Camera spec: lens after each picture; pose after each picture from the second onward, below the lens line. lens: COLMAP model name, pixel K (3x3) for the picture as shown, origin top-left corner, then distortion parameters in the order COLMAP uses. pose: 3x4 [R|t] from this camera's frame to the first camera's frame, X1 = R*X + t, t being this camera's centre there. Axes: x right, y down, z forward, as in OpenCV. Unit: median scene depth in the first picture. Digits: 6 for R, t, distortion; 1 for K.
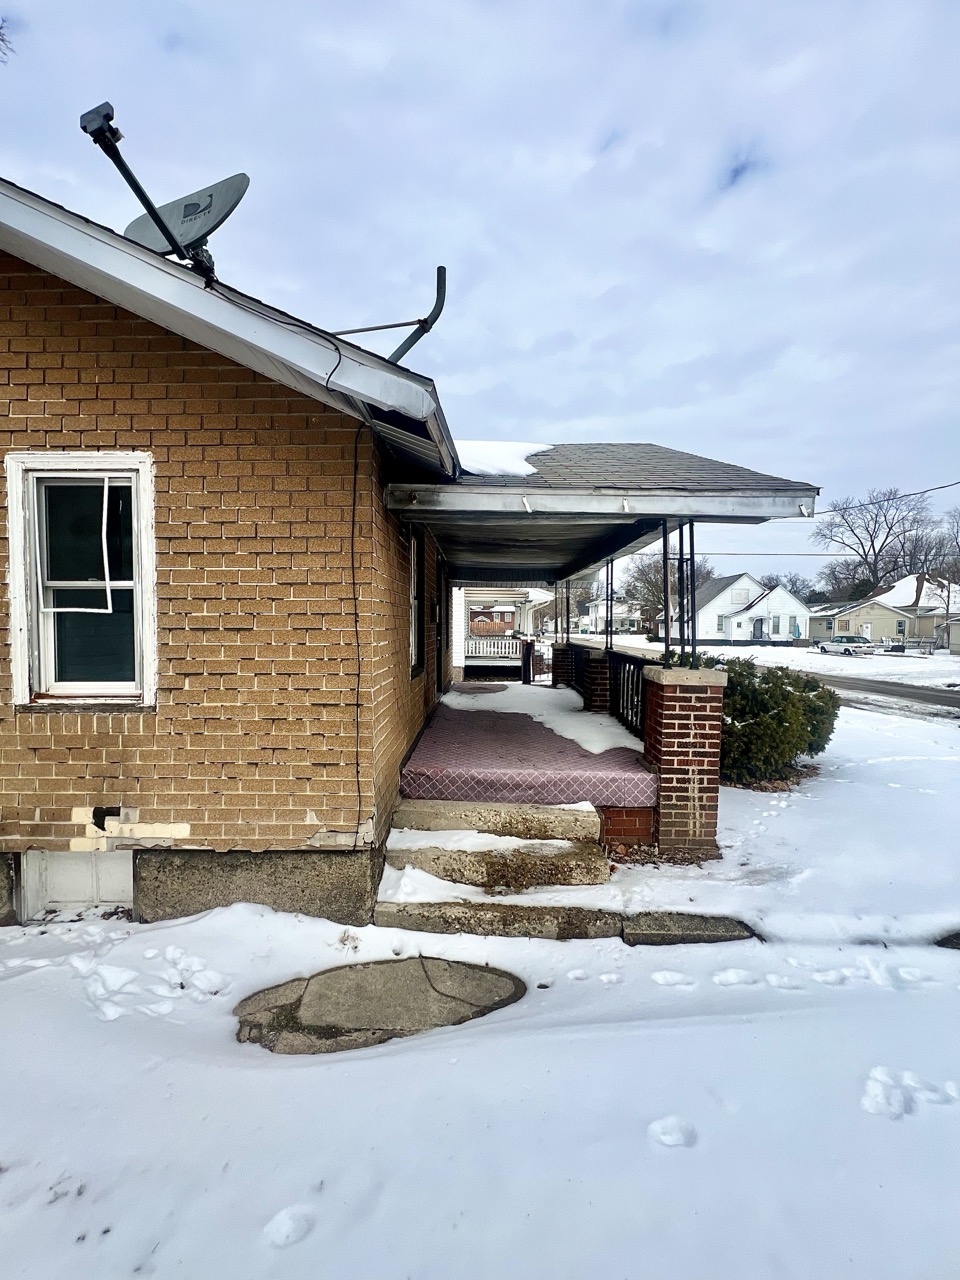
lens RADIAL K [[511.7, 0, 484.1], [0, 511.7, 638.0], [0, 0, 1]] dist [0.000042, -0.000047]
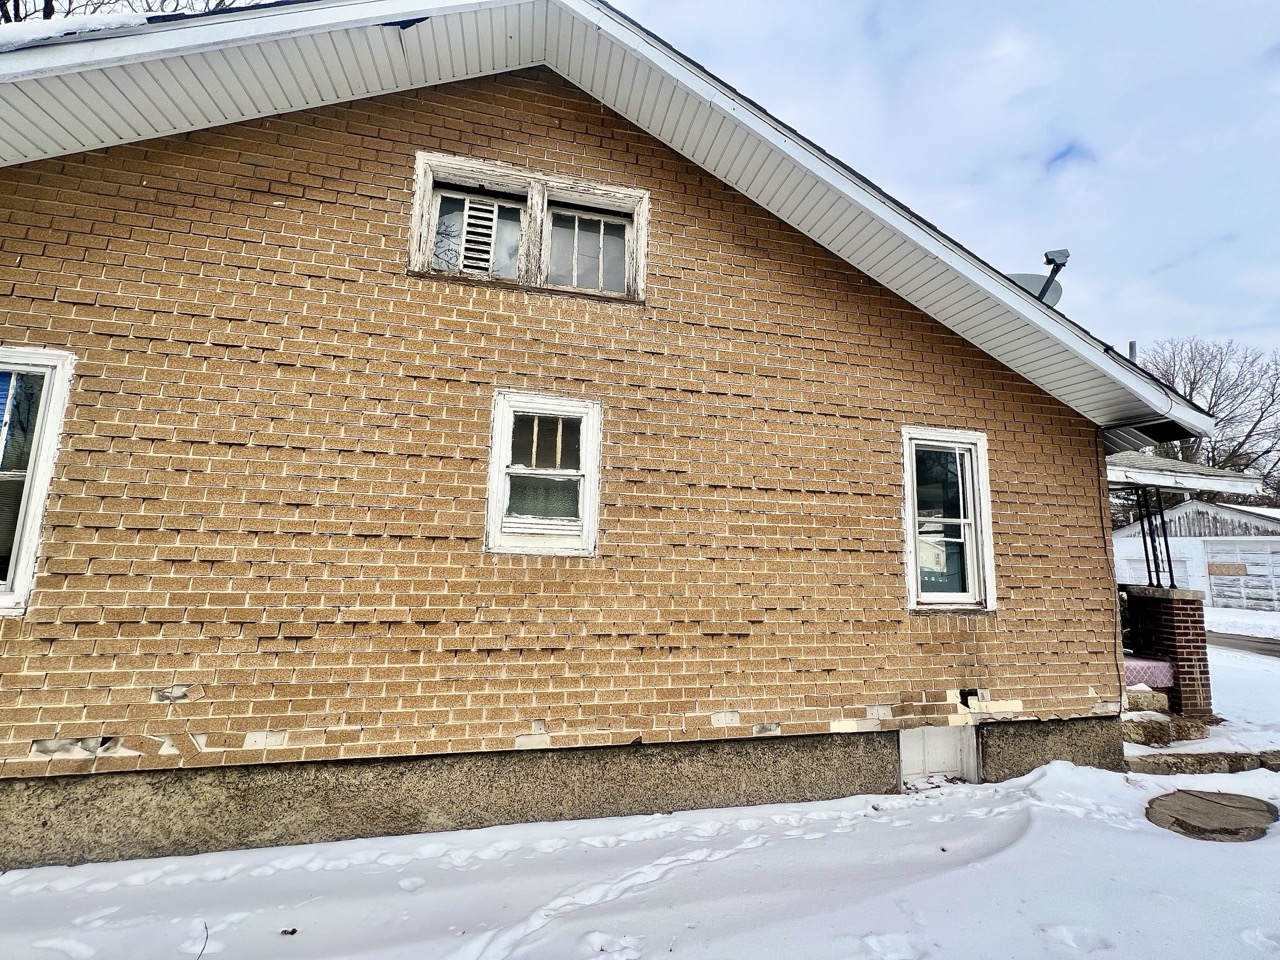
lens RADIAL K [[511.7, 0, 639.3], [0, 511.7, 476.7], [0, 0, 1]] dist [0.000042, -0.000047]
pose [[0.973795, 0.057878, 0.219941, -1.029411], [-0.021135, 0.985921, -0.165874, 0.014033], [-0.226444, 0.156878, 0.961307, -0.091575]]
